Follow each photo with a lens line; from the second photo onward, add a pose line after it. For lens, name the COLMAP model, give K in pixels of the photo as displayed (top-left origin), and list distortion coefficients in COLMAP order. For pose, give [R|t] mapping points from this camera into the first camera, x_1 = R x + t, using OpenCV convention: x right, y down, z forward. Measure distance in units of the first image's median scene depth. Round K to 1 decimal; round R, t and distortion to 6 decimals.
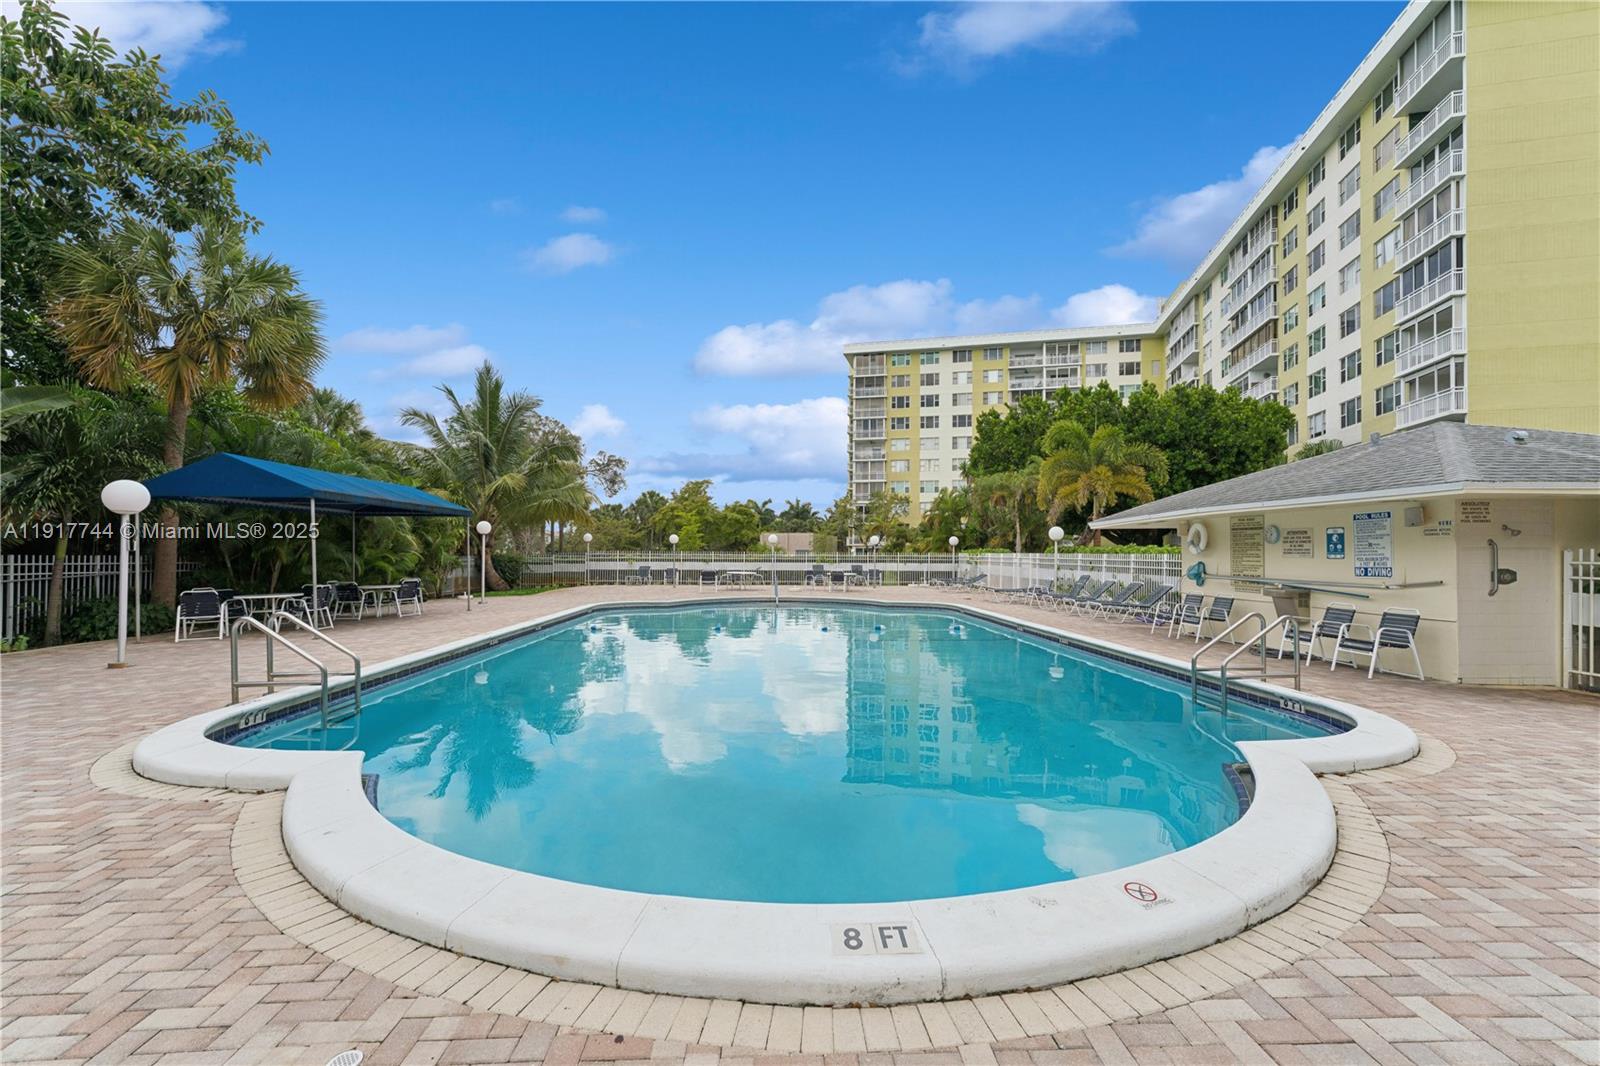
lens RADIAL K [[684.8, 0, 804.3], [0, 684.8, 544.2], [0, 0, 1]] dist [0.005046, 0.001490]
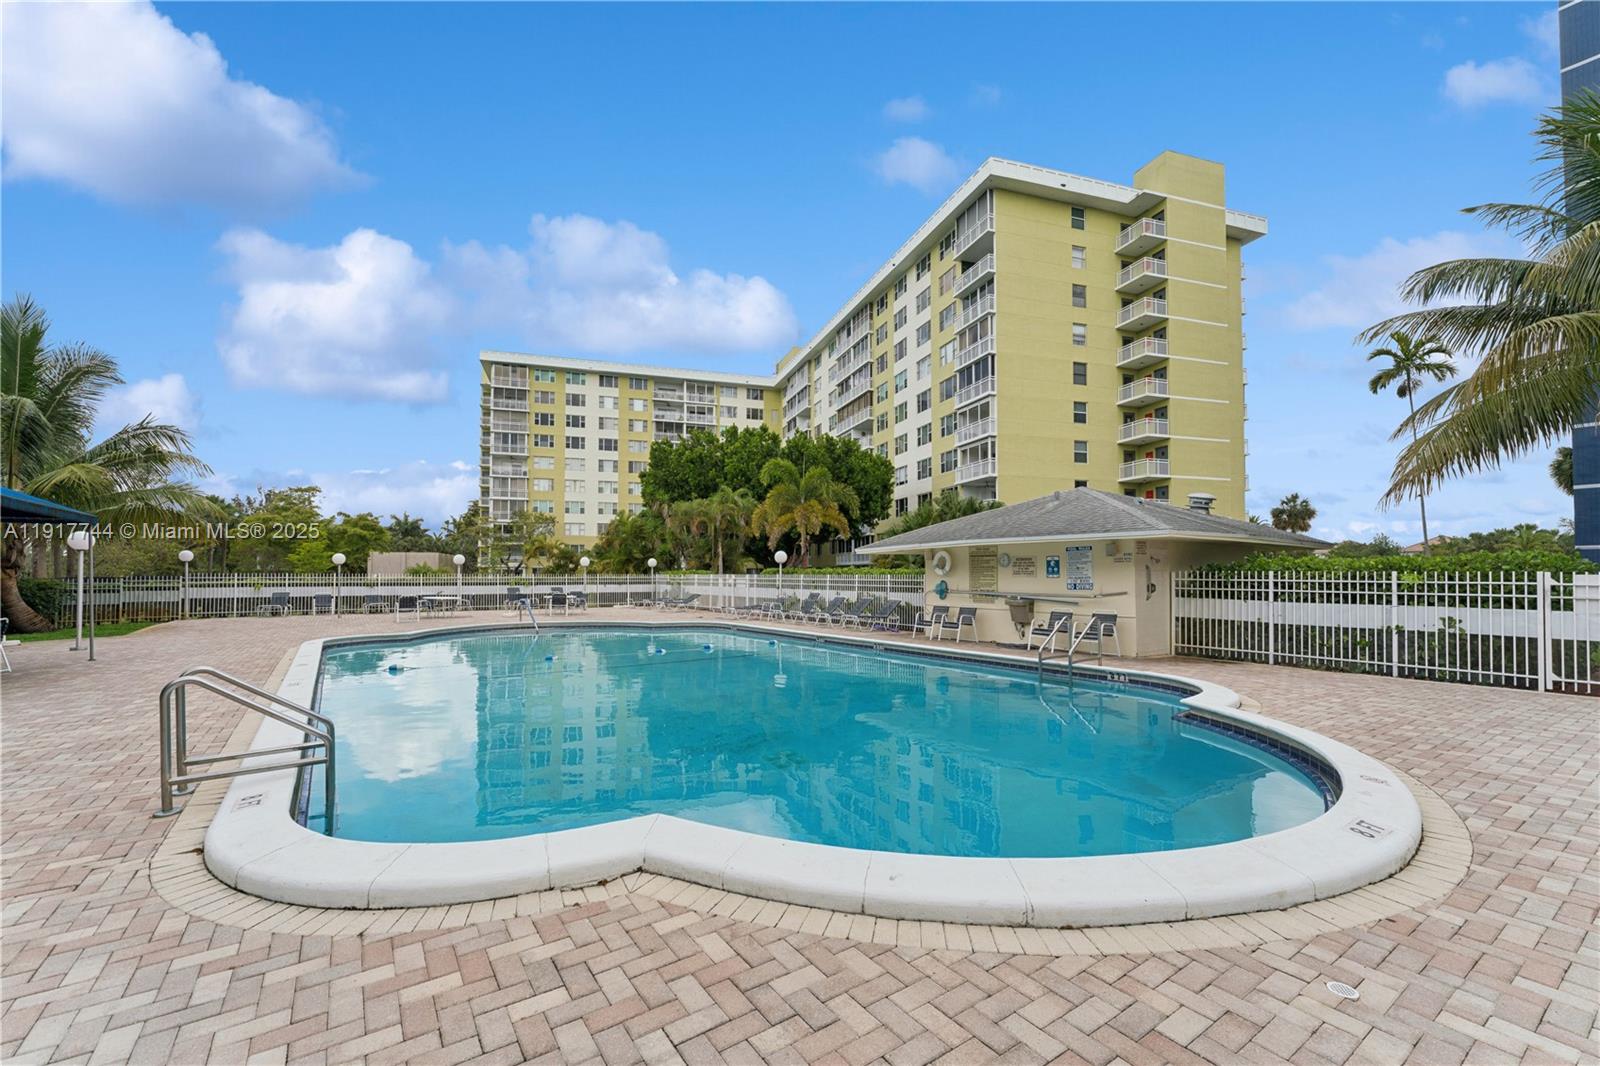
lens RADIAL K [[661.6, 0, 805.7], [0, 661.6, 559.7], [0, 0, 1]] dist [0.000942, -0.000592]
pose [[0.851859, 0.008144, 0.523708, -0.103536], [-0.003535, 0.999946, -0.009800, -0.000323], [-0.523759, 0.006497, 0.851842, 0.023830]]
